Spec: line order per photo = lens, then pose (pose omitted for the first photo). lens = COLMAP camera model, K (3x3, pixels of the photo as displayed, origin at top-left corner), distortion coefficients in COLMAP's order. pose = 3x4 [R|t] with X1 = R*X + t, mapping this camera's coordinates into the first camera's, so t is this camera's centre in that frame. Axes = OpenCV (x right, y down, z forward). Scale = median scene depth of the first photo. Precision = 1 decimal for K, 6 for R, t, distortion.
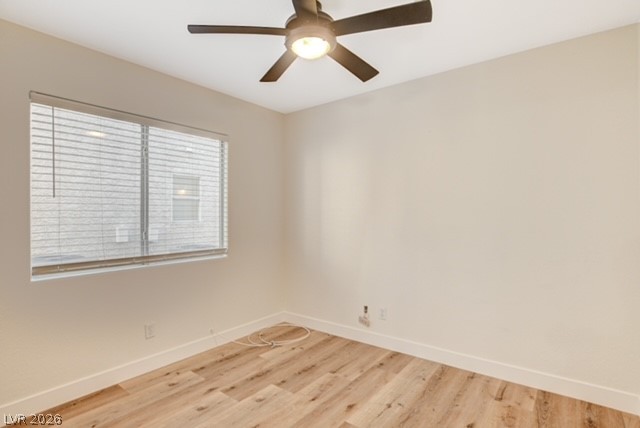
lens RADIAL K [[335.3, 0, 320.5], [0, 335.3, 213.1], [0, 0, 1]] dist [0.001471, 0.000277]
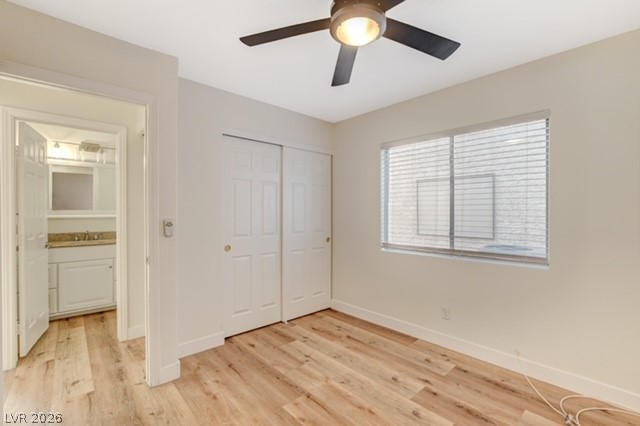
lens RADIAL K [[283.9, 0, 320.6], [0, 283.9, 214.9], [0, 0, 1]] dist [-0.020757, 0.000950]
pose [[-0.173834, 0.007783, -0.984744, 0.538717], [-0.000078, 0.999969, 0.007917, 0.002116], [0.984775, 0.001453, -0.173828, 0.756614]]
